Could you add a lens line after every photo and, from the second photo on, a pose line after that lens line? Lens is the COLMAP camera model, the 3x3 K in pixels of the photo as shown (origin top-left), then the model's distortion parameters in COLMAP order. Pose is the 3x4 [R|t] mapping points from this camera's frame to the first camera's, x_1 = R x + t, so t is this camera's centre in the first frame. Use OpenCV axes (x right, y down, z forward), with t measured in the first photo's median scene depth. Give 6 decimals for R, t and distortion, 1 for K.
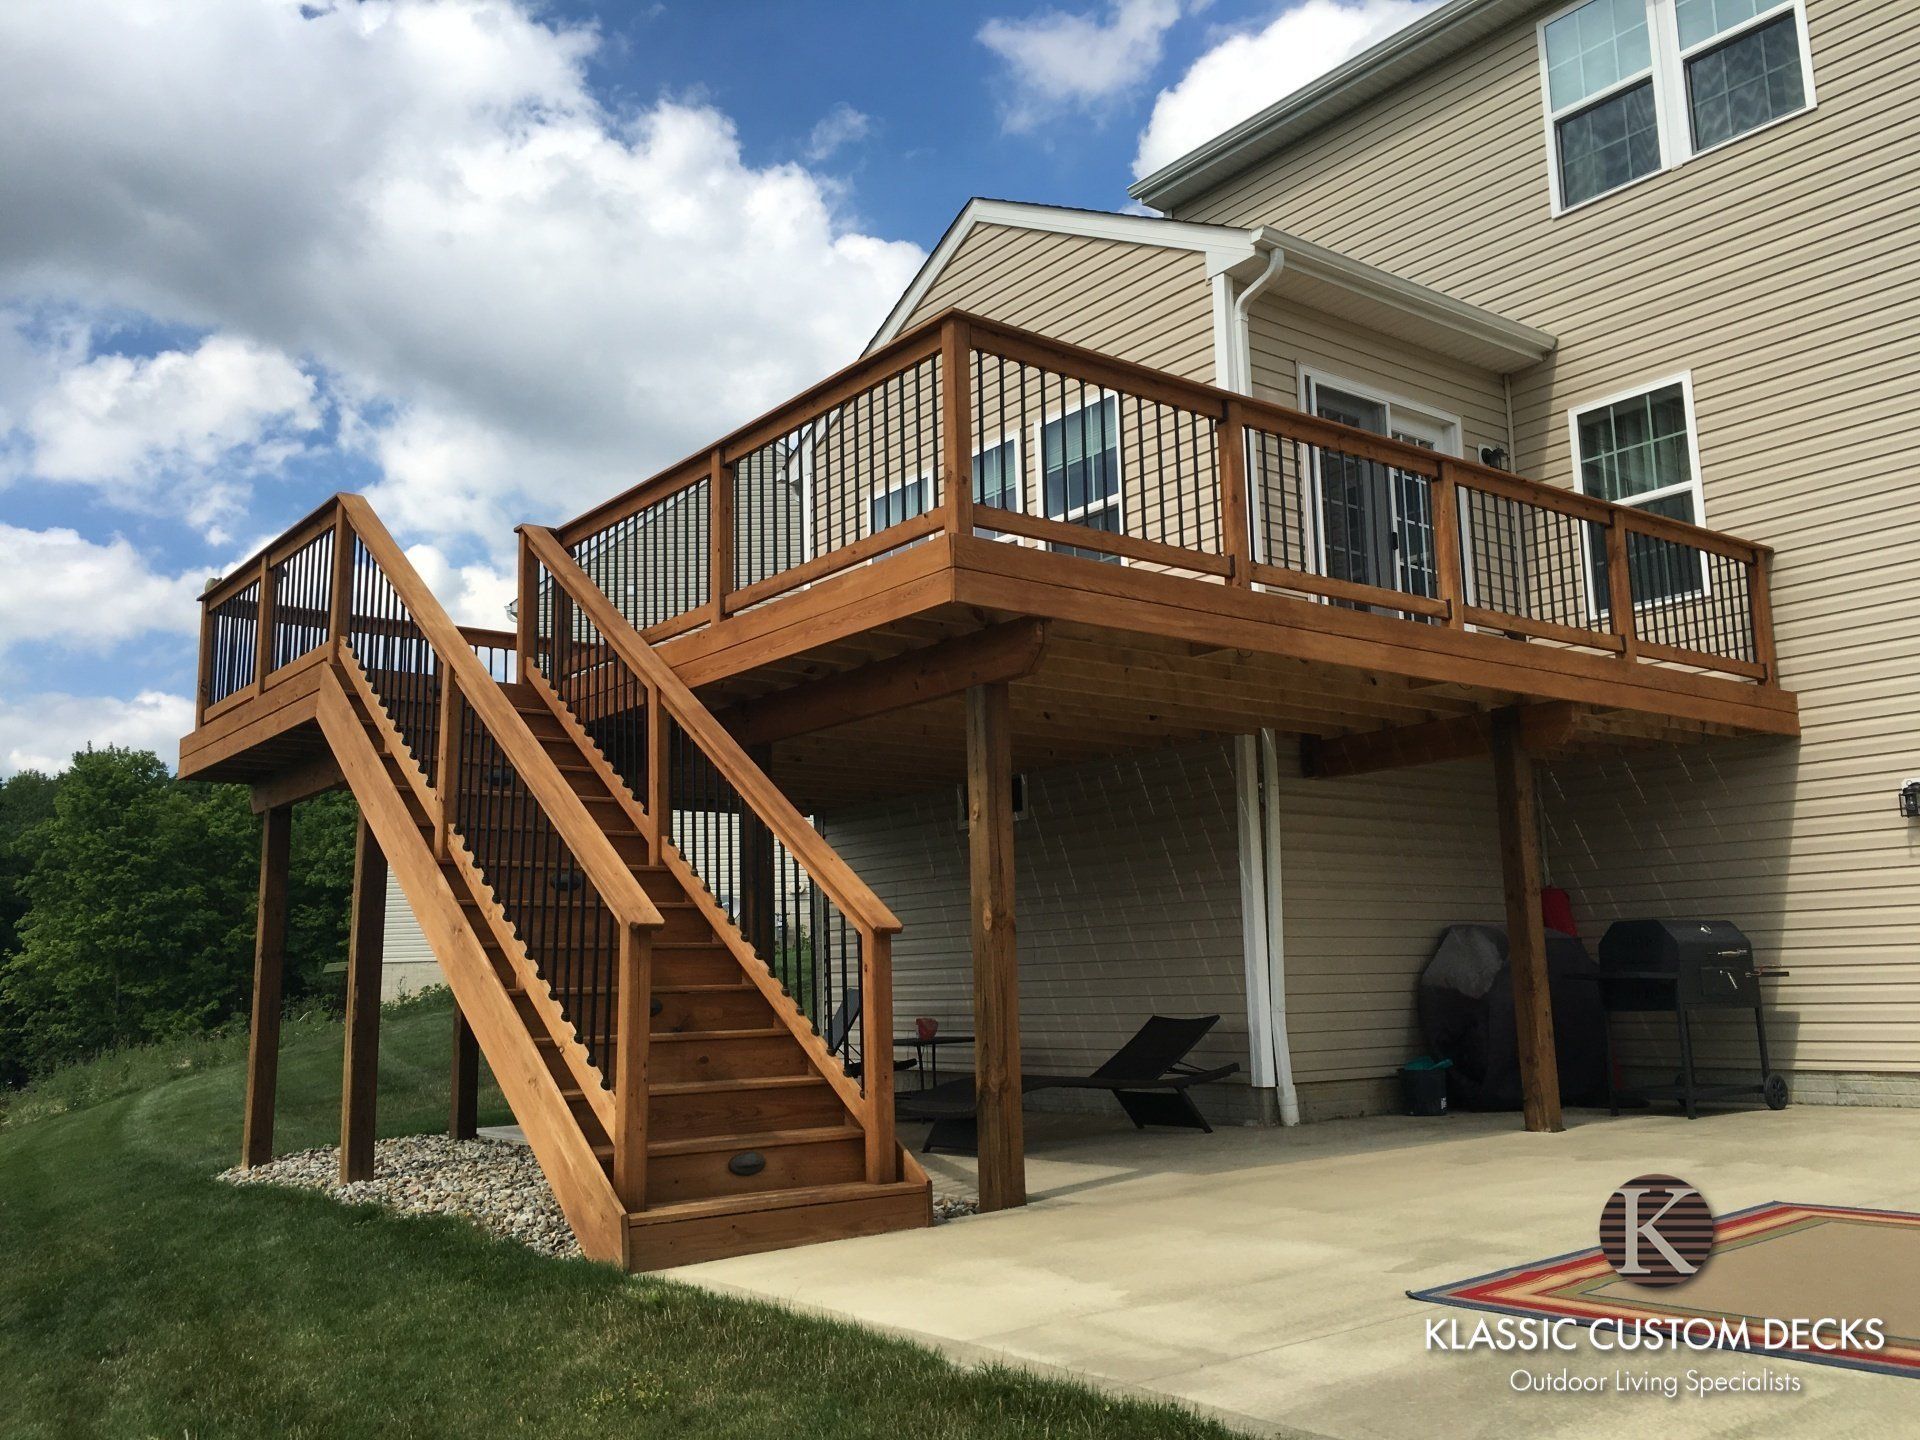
lens RADIAL K [[1615.4, 0, 960.0], [0, 1615.4, 720.0], [0, 0, 1]] dist [-0.003756, 0.000318]
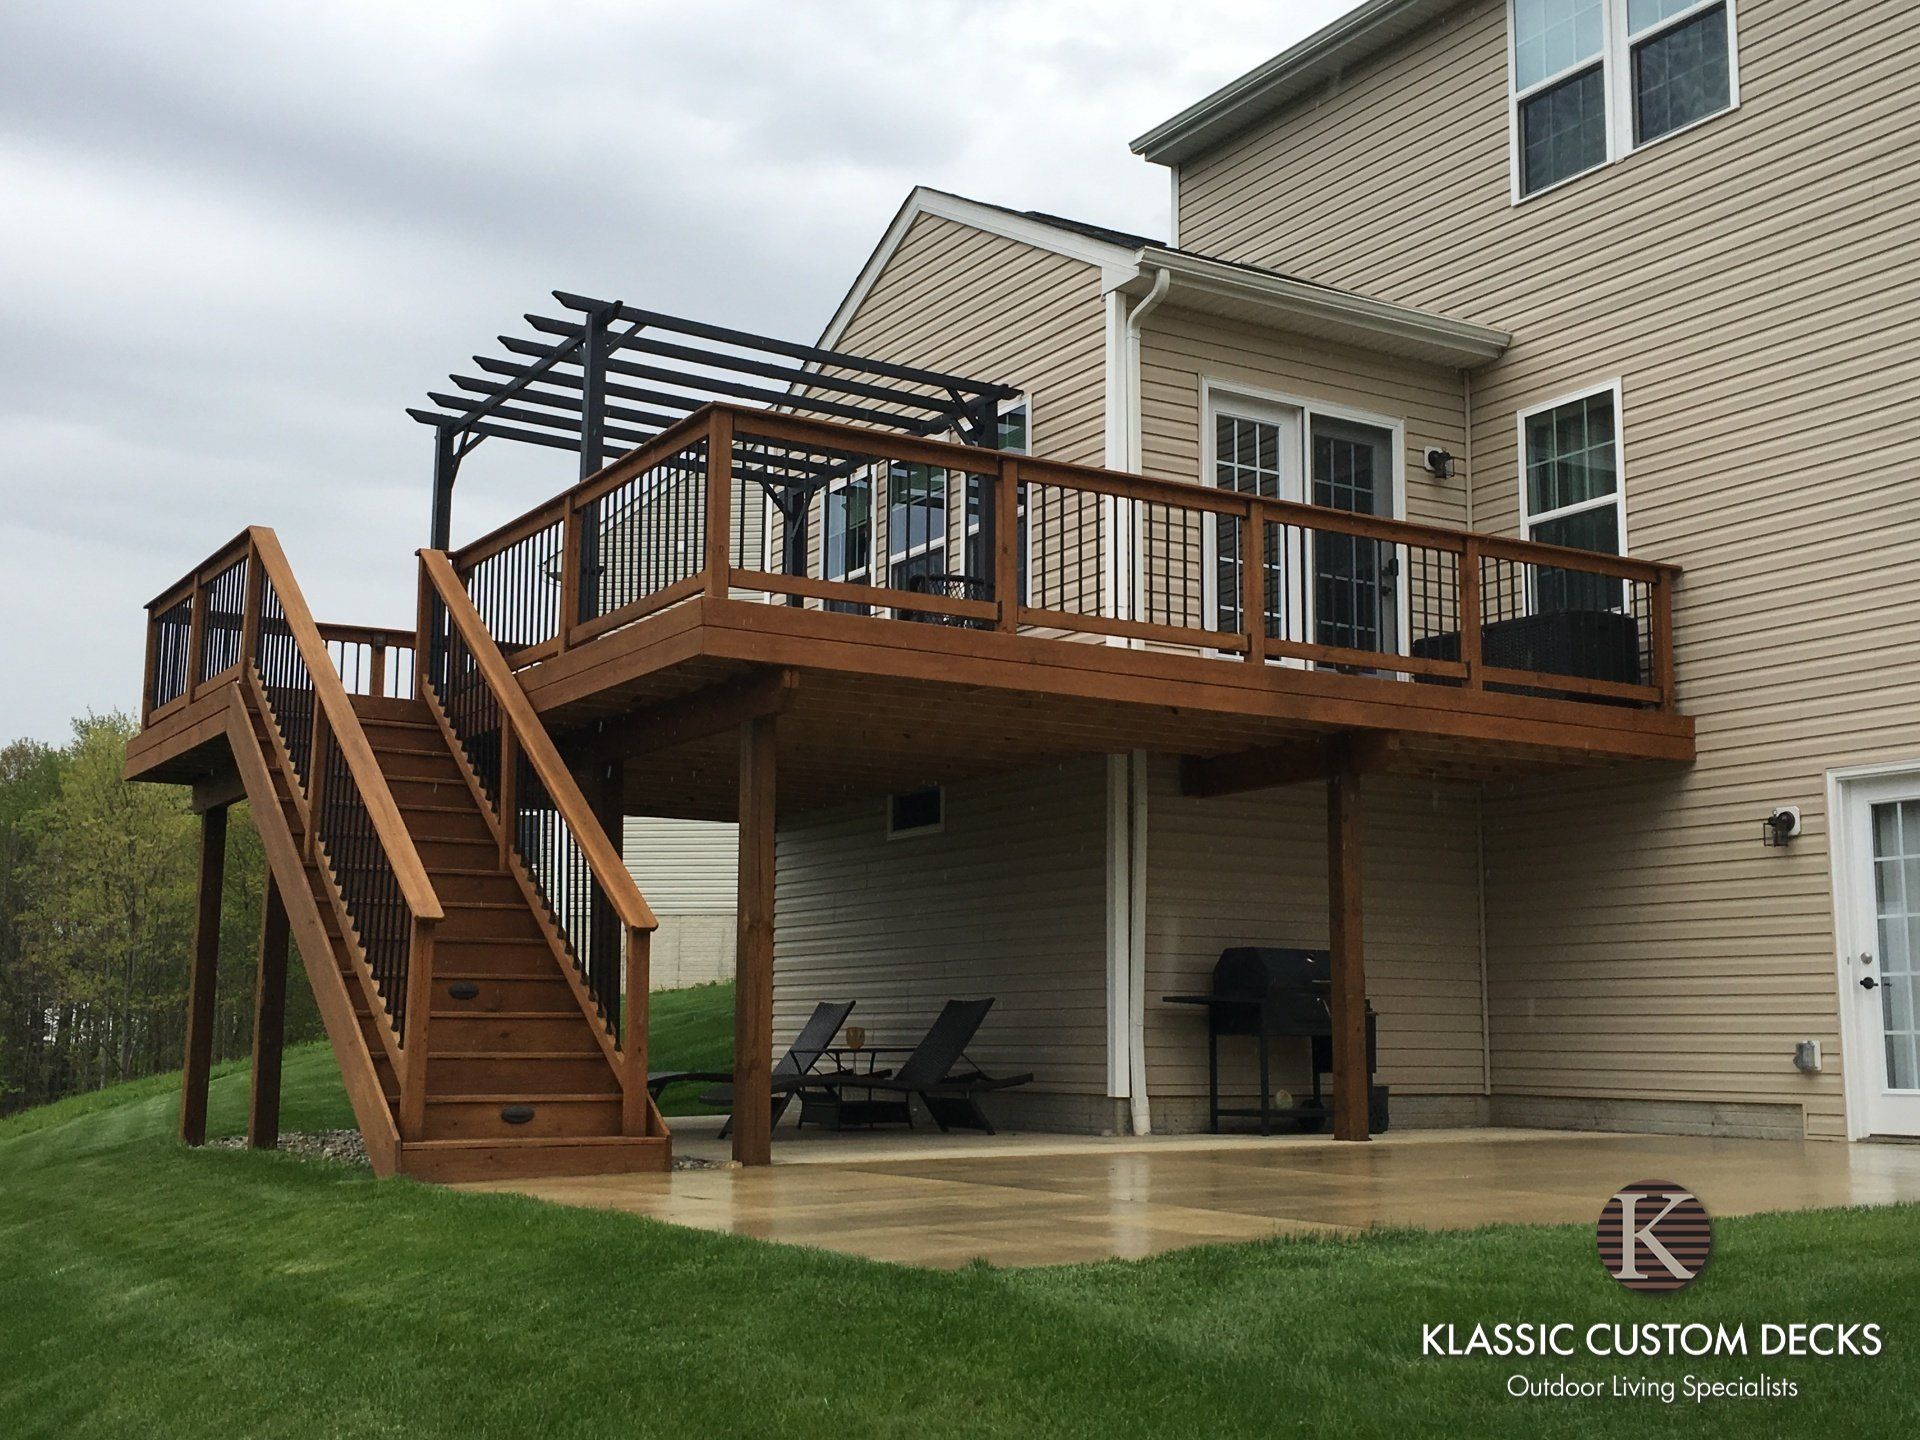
lens RADIAL K [[2150.2, 0, 960.0], [0, 2150.2, 720.0], [0, 0, 1]] dist [-0.084266, 0.331946]
pose [[0.993455, 0.011767, -0.113618, 0.220592], [-0.009765, 0.999787, 0.018161, -0.033713], [0.113808, -0.016932, 0.993358, -0.331167]]
